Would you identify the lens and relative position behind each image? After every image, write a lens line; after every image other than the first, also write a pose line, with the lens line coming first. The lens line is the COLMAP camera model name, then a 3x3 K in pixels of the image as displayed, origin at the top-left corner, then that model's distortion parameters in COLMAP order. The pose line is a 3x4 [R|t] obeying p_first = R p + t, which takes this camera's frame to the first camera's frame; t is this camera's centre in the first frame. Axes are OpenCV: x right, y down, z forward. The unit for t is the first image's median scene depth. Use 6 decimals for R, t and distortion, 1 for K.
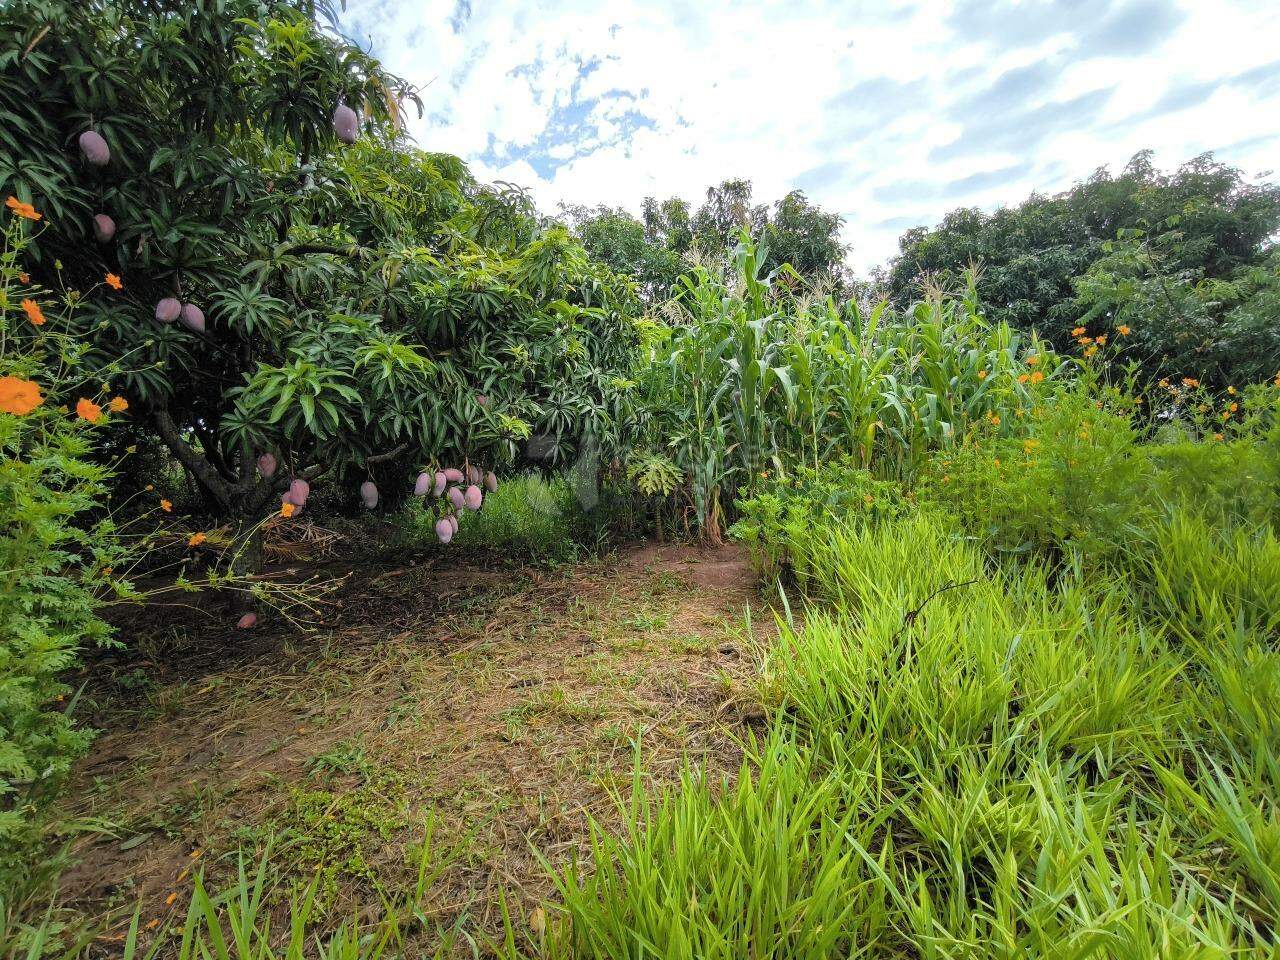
lens RADIAL K [[559.7, 0, 637.5], [0, 559.7, 481.9], [0, 0, 1]] dist [-0.011882, 0.002437]
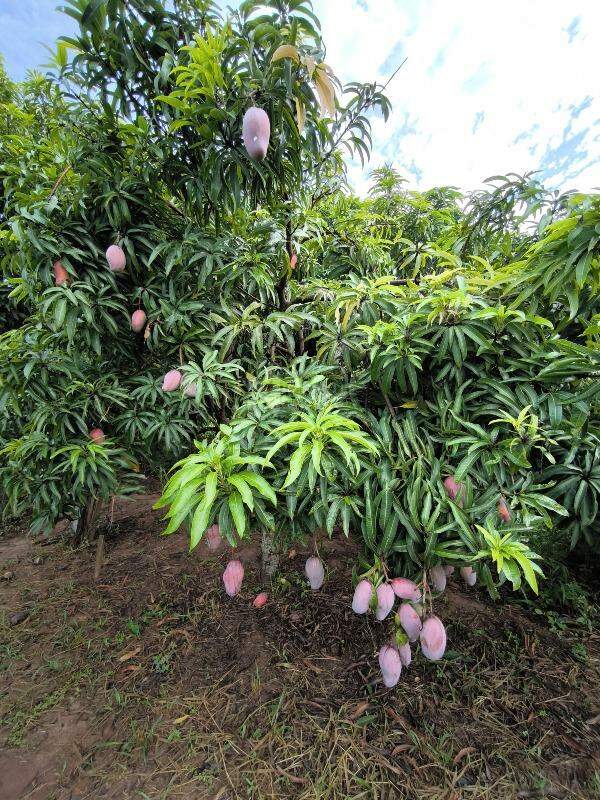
lens RADIAL K [[349.8, 0, 298.0], [0, 349.8, 397.9], [0, 0, 1]] dist [-0.011882, 0.002437]
pose [[0.723115, 0.007061, -0.690692, -0.130051], [-0.051813, 0.997685, -0.044047, -0.225419], [0.688782, 0.067638, 0.721807, 0.581929]]
